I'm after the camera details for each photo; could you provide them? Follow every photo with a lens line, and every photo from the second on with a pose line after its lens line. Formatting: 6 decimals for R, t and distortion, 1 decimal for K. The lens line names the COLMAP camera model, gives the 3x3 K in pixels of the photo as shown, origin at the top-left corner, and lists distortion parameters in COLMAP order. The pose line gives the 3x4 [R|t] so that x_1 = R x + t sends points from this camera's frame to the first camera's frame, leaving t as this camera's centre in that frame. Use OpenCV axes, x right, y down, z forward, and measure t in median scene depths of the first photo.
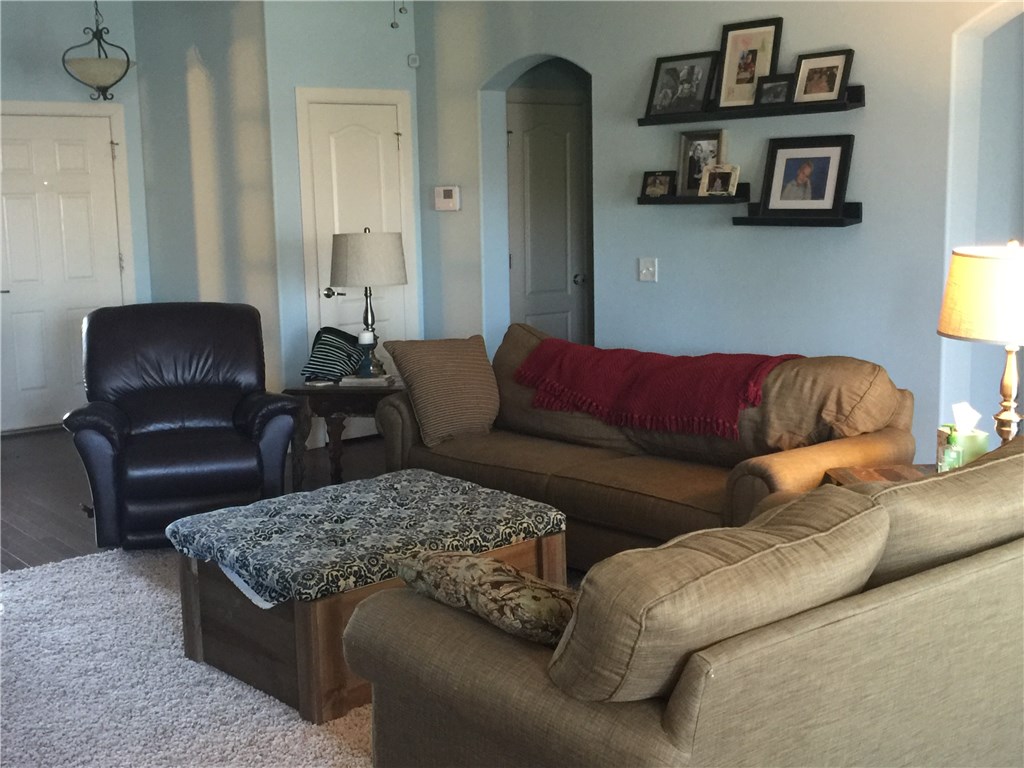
lens RADIAL K [[1247.3, 0, 510.9], [0, 1247.3, 385.9], [0, 0, 1]] dist [0.019304, 0.000000]
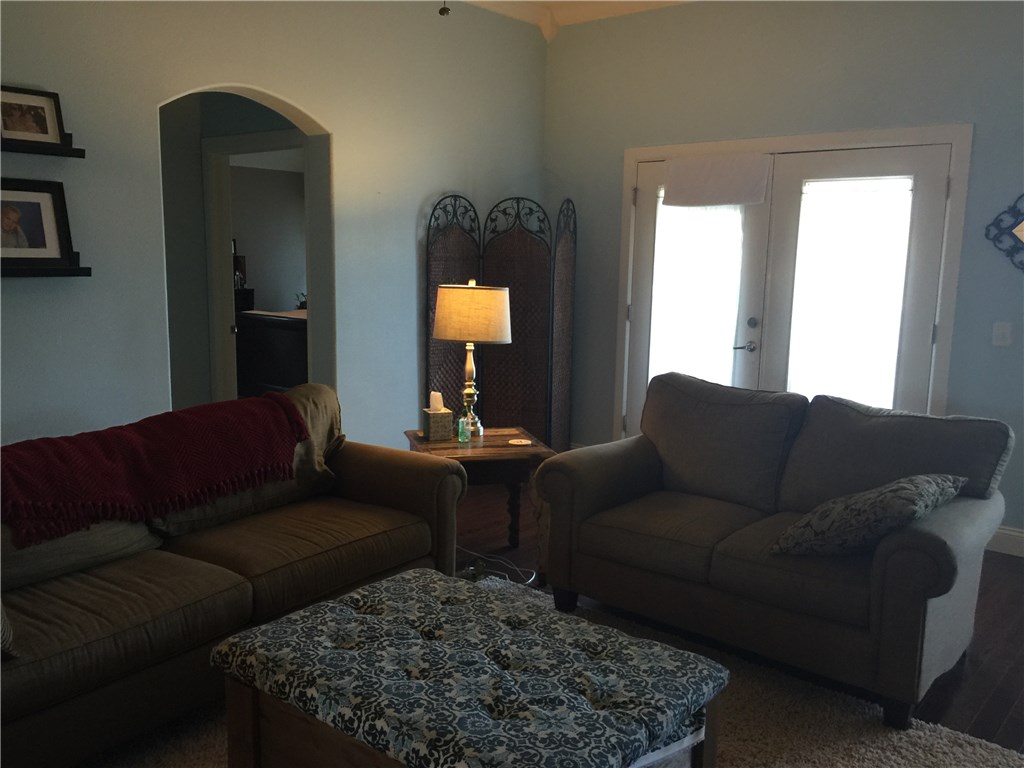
lens RADIAL K [[868.7, 0, 505.1], [0, 868.7, 388.7], [0, 0, 1]] dist [0.061041, -0.086783]
pose [[-0.195774, -0.144255, 0.969981, -0.481490], [0.133947, 0.975917, 0.172173, -0.114189], [-0.971458, 0.163633, -0.171737, 0.800584]]
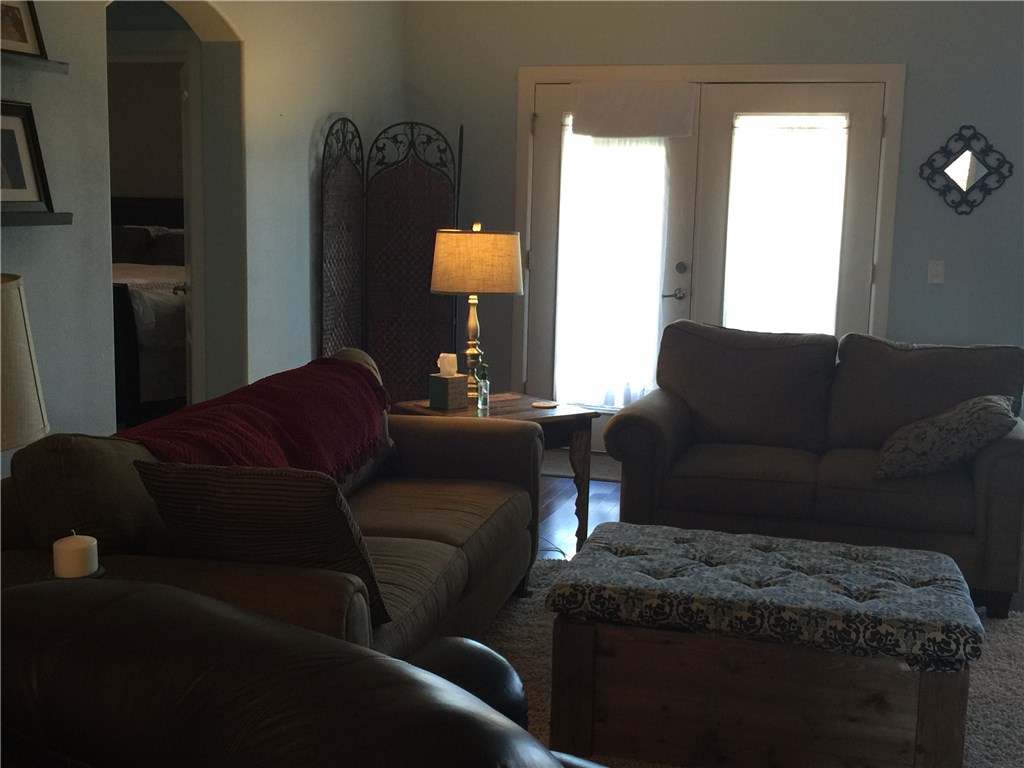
lens RADIAL K [[1247.3, 0, 511.0], [0, 1247.3, 382.6], [0, 0, 1]] dist [0.019304, 0.000000]
pose [[-0.558909, -0.126370, 0.819543, -0.533451], [0.113105, 0.967466, 0.226313, -0.174647], [-0.821479, 0.219183, -0.526432, 1.188102]]
